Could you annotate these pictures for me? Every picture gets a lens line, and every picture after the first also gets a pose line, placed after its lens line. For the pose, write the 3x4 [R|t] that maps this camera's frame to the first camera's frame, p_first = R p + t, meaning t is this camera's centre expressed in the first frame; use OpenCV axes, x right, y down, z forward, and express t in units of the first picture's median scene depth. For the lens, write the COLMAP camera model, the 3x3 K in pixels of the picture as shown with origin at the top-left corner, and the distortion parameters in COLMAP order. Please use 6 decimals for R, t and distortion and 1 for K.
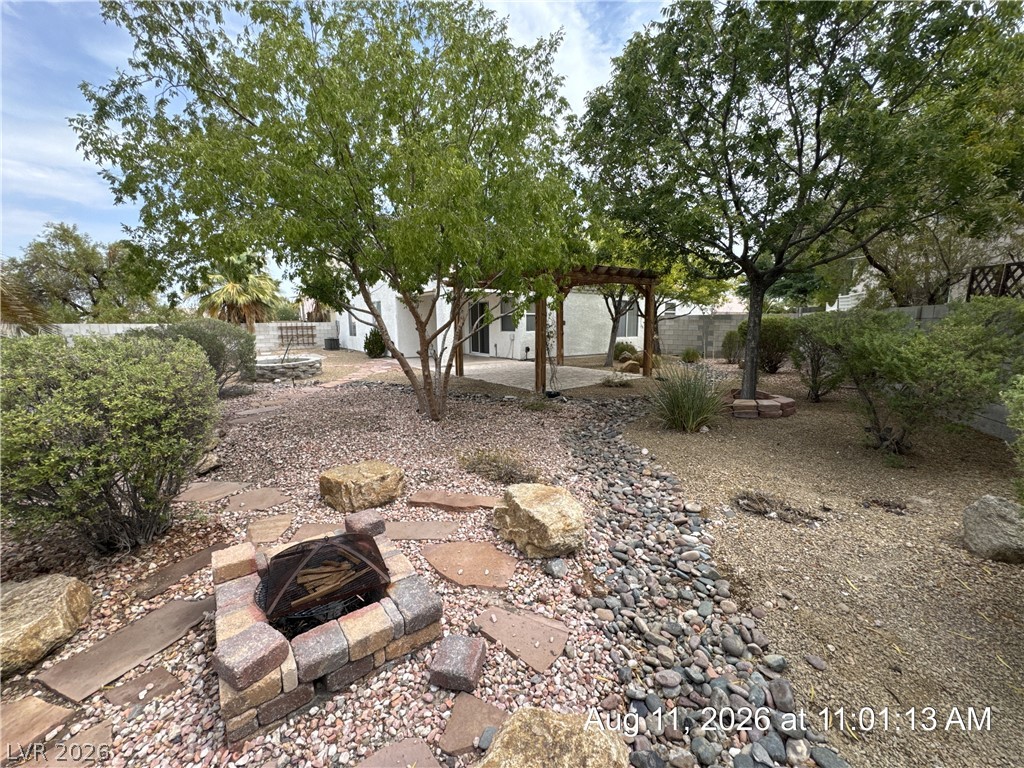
lens RADIAL K [[410.1, 0, 512.3], [0, 410.1, 383.4], [0, 0, 1]] dist [-0.002885, 0.000752]
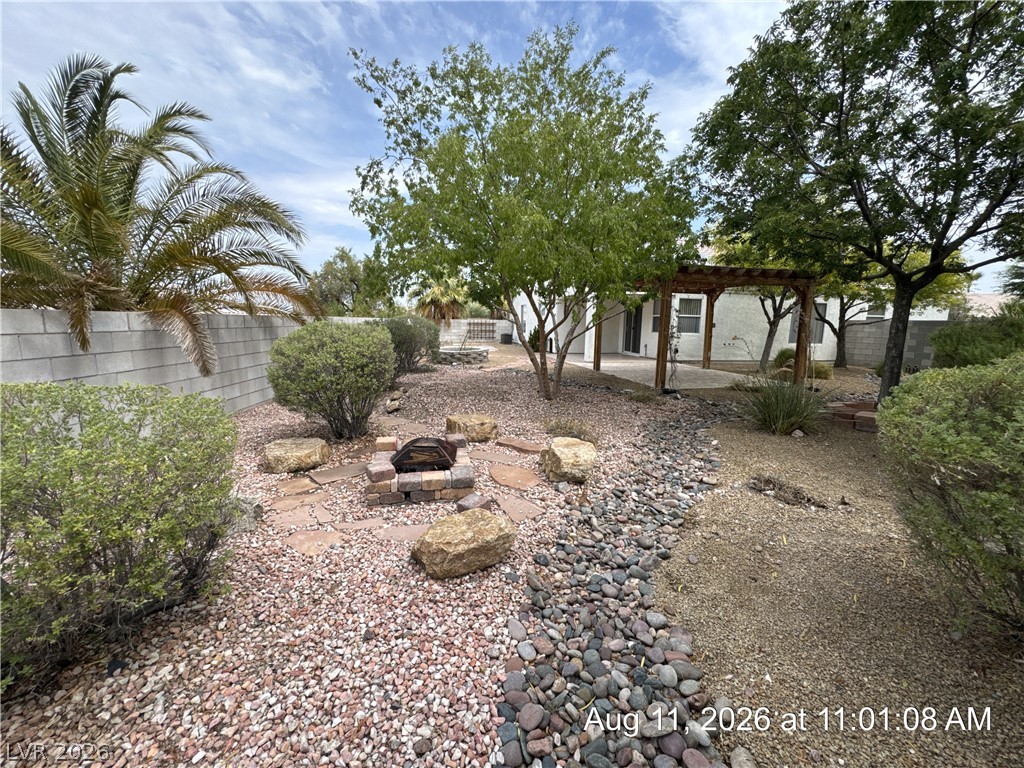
lens RADIAL K [[410.1, 0, 511.3], [0, 410.1, 383.7], [0, 0, 1]] dist [-0.002885, 0.000752]
pose [[0.907999, 0.084721, -0.410318, 0.303499], [-0.084645, 0.996242, 0.018388, 0.040655], [0.410333, 0.018035, 0.911757, -0.250490]]
